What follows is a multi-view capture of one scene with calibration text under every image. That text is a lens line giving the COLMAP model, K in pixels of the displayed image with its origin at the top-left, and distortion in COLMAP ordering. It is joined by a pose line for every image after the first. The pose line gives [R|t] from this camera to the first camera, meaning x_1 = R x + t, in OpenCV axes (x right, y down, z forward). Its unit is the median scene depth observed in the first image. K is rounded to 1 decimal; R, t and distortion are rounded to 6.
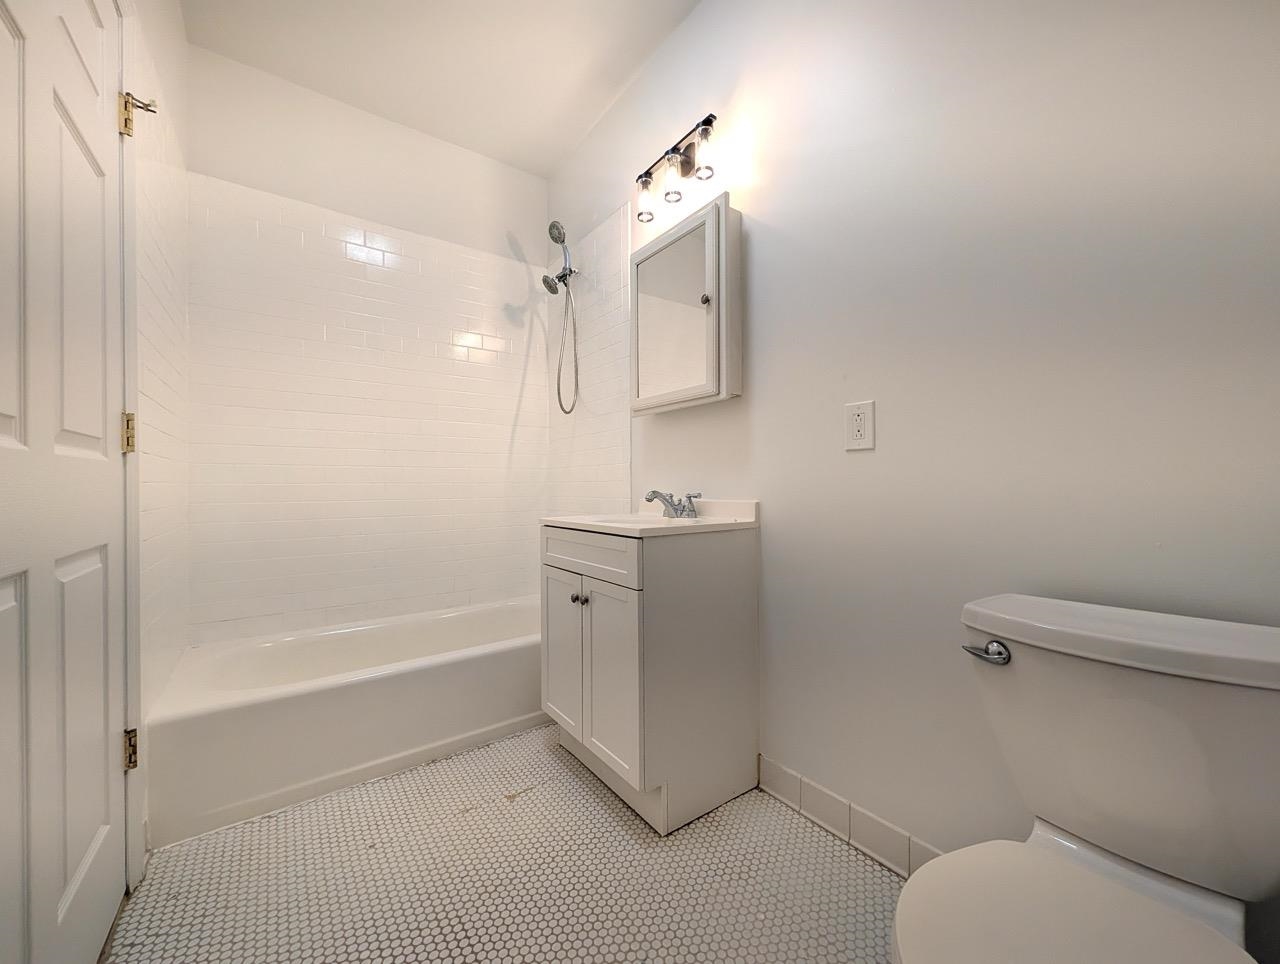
lens RADIAL K [[491.5, 0, 642.4], [0, 491.5, 482.6], [0, 0, 1]] dist [0.000914, -0.000002]
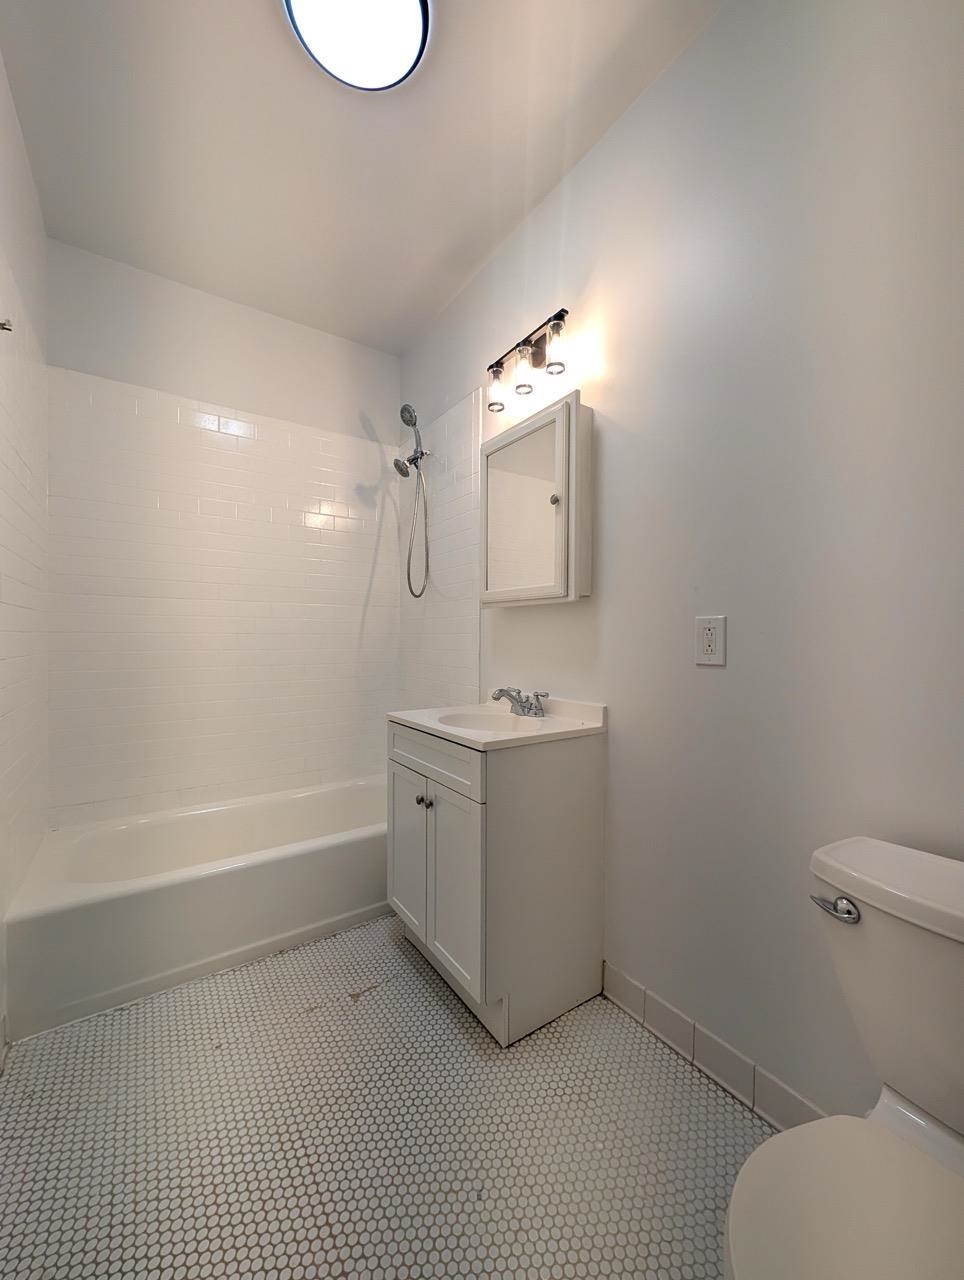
lens RADIAL K [[491.5, 0, 479.9], [0, 491.5, 639.7], [0, 0, 1]] dist [0.000914, -0.000002]
pose [[0.999262, 0.010622, -0.036906, 0.019671], [-0.010146, 0.999863, 0.013077, -0.114077], [0.037040, -0.012693, 0.999233, 0.009497]]
